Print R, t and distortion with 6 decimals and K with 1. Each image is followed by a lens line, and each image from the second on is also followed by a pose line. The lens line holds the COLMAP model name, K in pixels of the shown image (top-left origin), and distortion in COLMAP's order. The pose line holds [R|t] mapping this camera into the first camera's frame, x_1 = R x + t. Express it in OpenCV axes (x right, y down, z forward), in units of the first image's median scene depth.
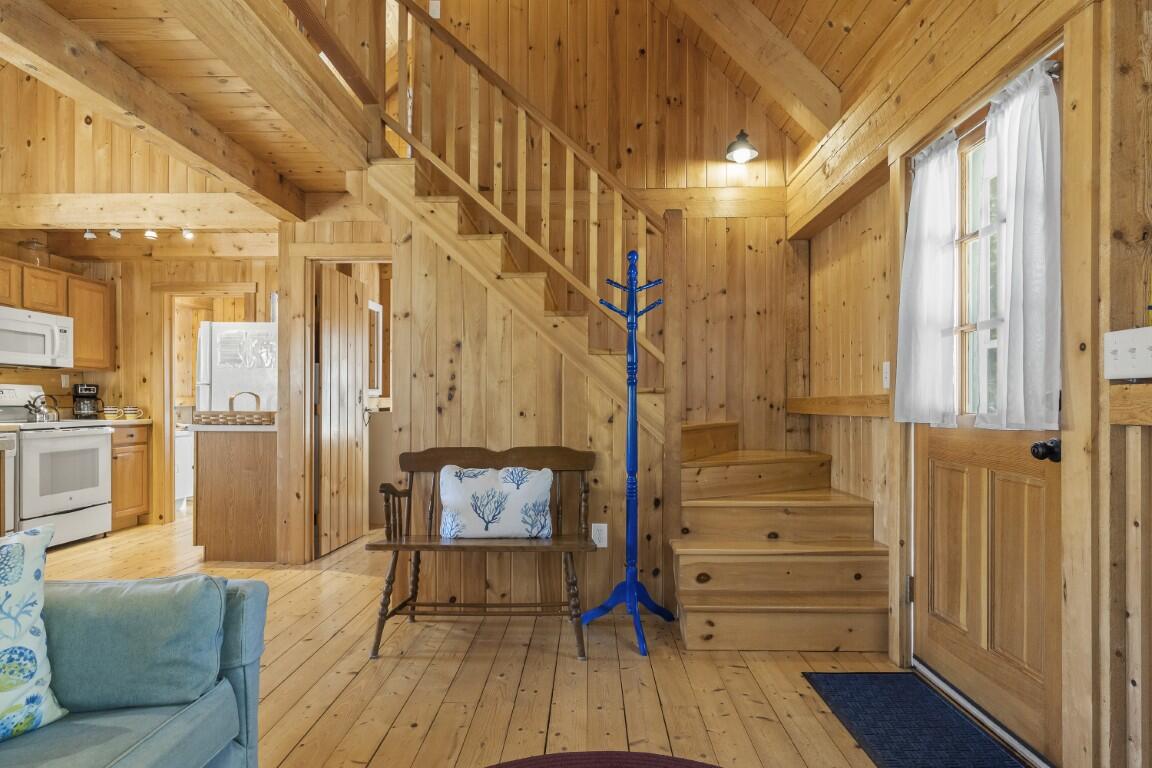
lens RADIAL K [[595.9, 0, 575.9], [0, 595.9, 403.3], [0, 0, 1]] dist [0.000252, 0.000216]
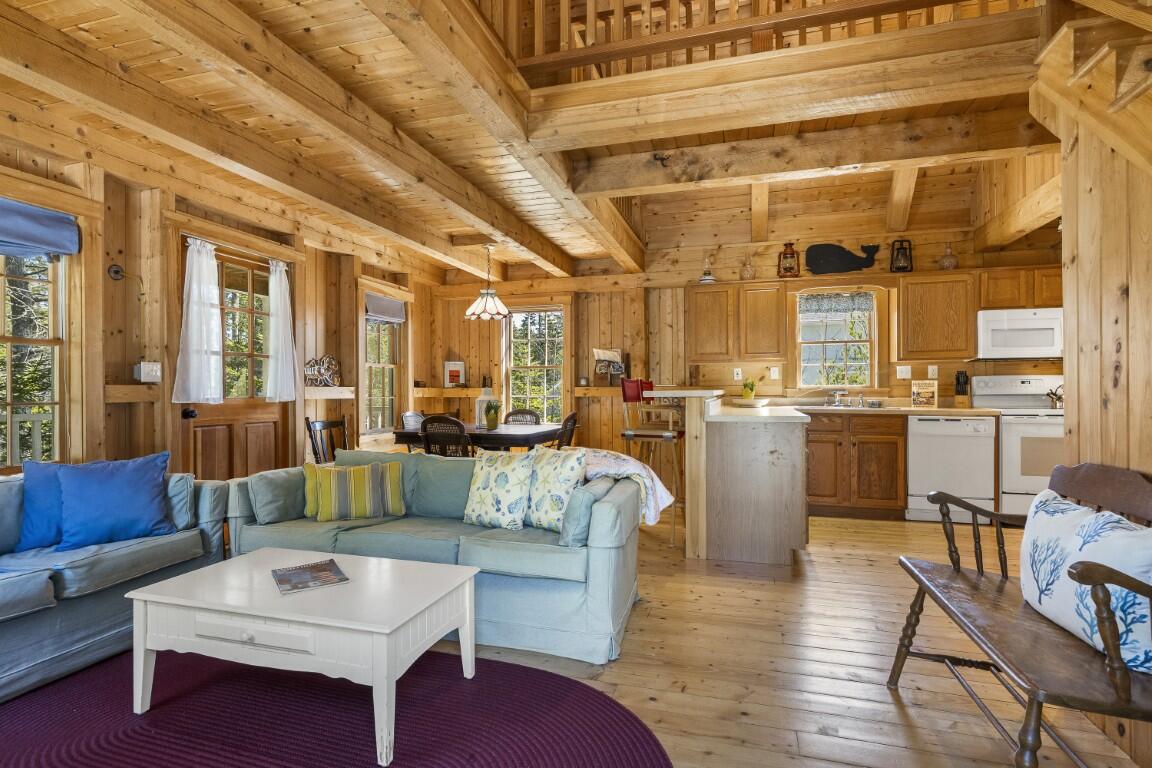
lens RADIAL K [[578.5, 0, 574.9], [0, 578.5, 387.4], [0, 0, 1]] dist [0.002123, 0.000826]
pose [[-0.259862, -0.007310, -0.965618, 0.324011], [0.000237, 0.999971, -0.007634, -0.000517], [0.965646, -0.002212, -0.259852, 0.420893]]
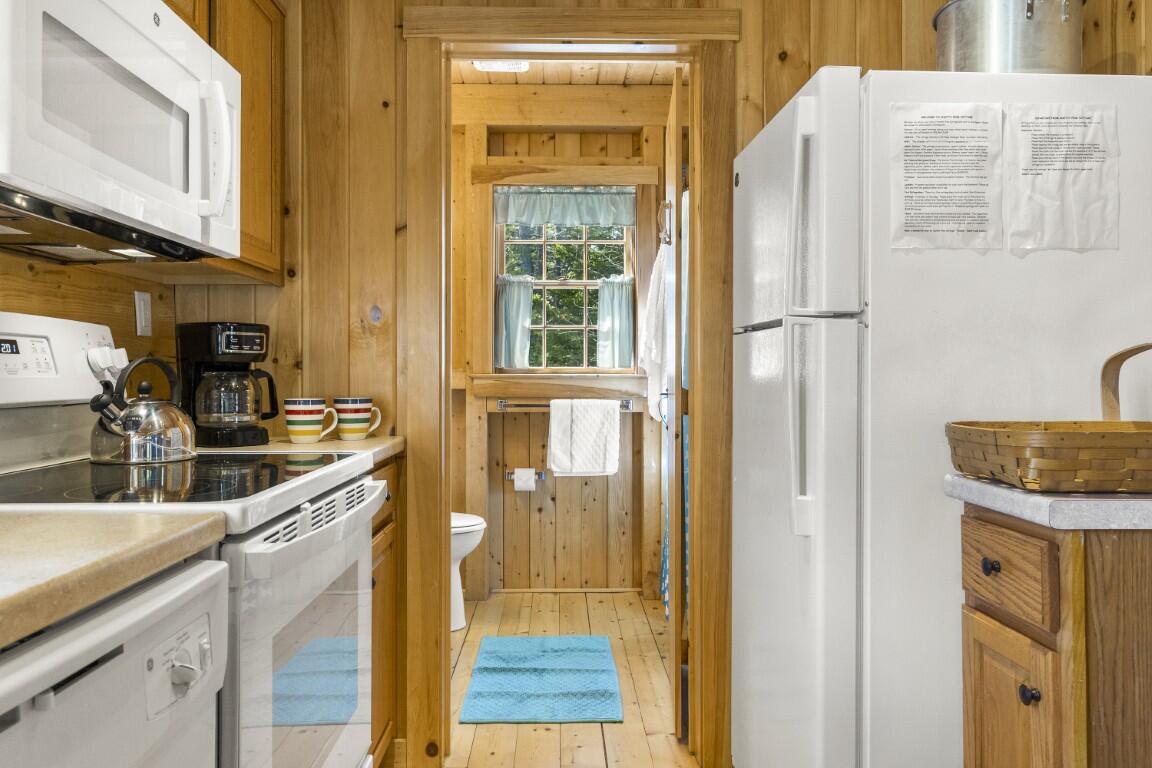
lens RADIAL K [[804.9, 0, 576.0], [0, 804.9, 384.0], [0, 0, 1]] dist [-0.001980, -0.002028]
pose [[0.998969, -0.000133, 0.045395, -0.713050], [-0.000369, 0.999939, 0.011054, -0.007095], [-0.045393, -0.011059, 0.998908, 0.634558]]
